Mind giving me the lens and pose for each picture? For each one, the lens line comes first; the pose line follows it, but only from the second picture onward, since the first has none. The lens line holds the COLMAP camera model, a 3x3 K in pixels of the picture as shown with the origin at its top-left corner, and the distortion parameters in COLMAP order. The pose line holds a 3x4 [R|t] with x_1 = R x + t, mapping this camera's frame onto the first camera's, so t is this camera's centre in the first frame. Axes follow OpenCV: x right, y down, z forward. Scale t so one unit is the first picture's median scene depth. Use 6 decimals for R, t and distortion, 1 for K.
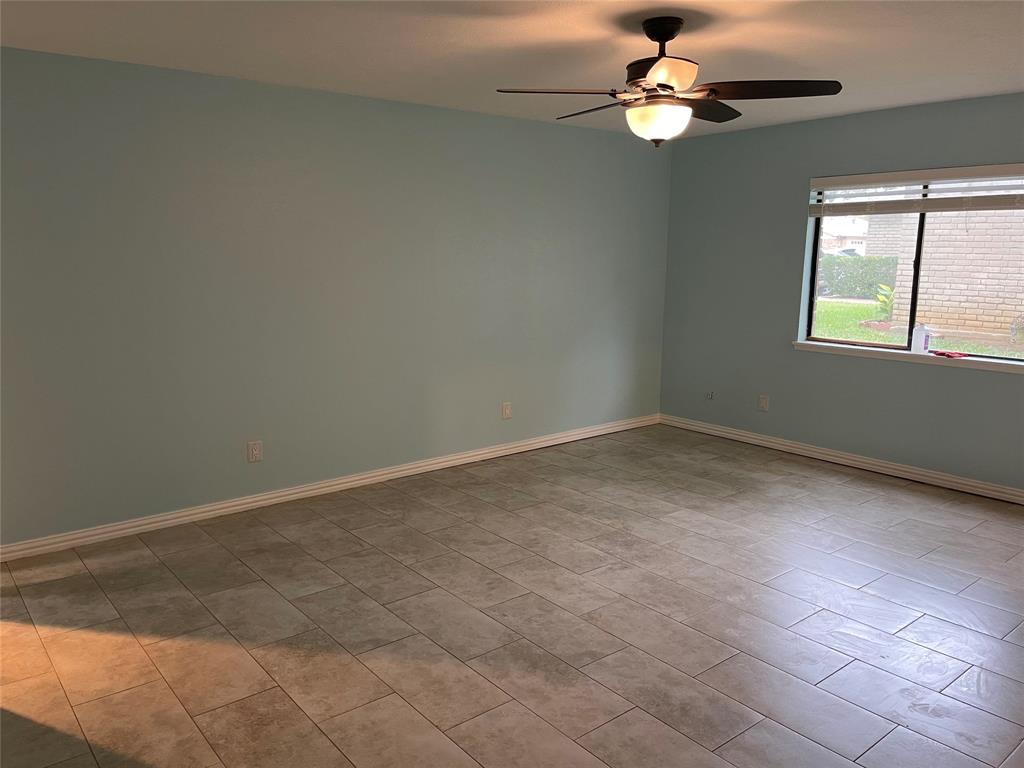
lens RADIAL K [[771.7, 0, 514.2], [0, 771.7, 383.6], [0, 0, 1]] dist [0.037683, -0.024707]
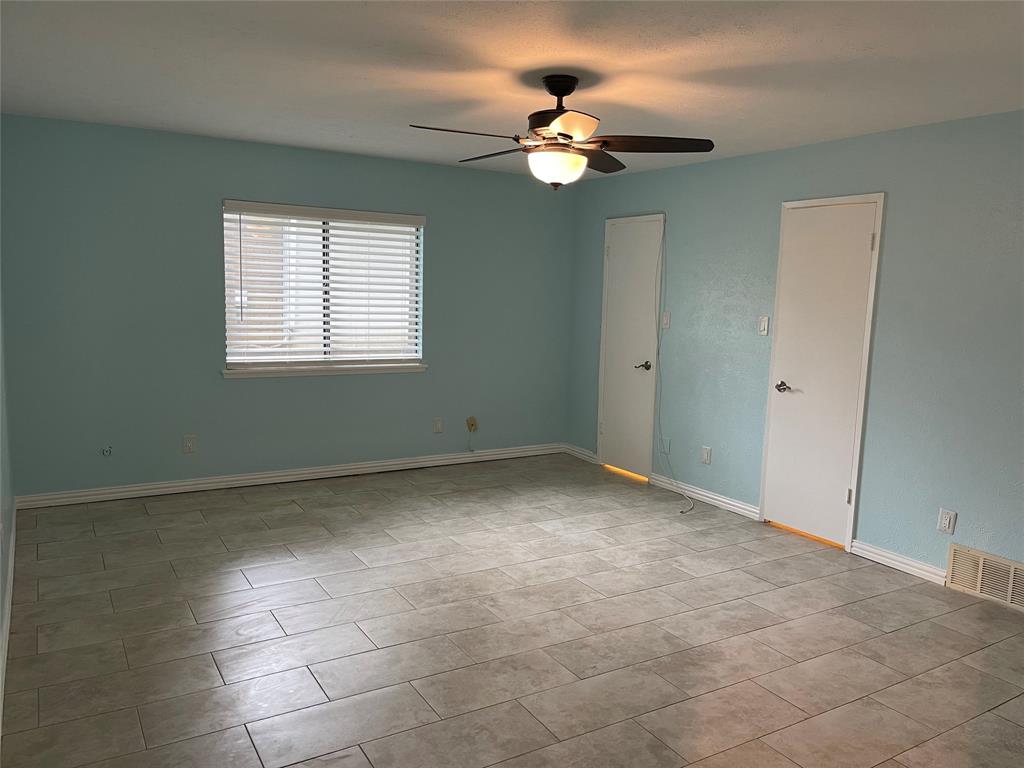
lens RADIAL K [[771.7, 0, 510.5], [0, 771.7, 384.7], [0, 0, 1]] dist [0.037683, -0.024707]
pose [[0.150388, -0.126846, 0.980456, -0.890729], [0.141648, 0.984267, 0.105612, -0.152605], [-0.978427, 0.122997, 0.165990, 0.873716]]
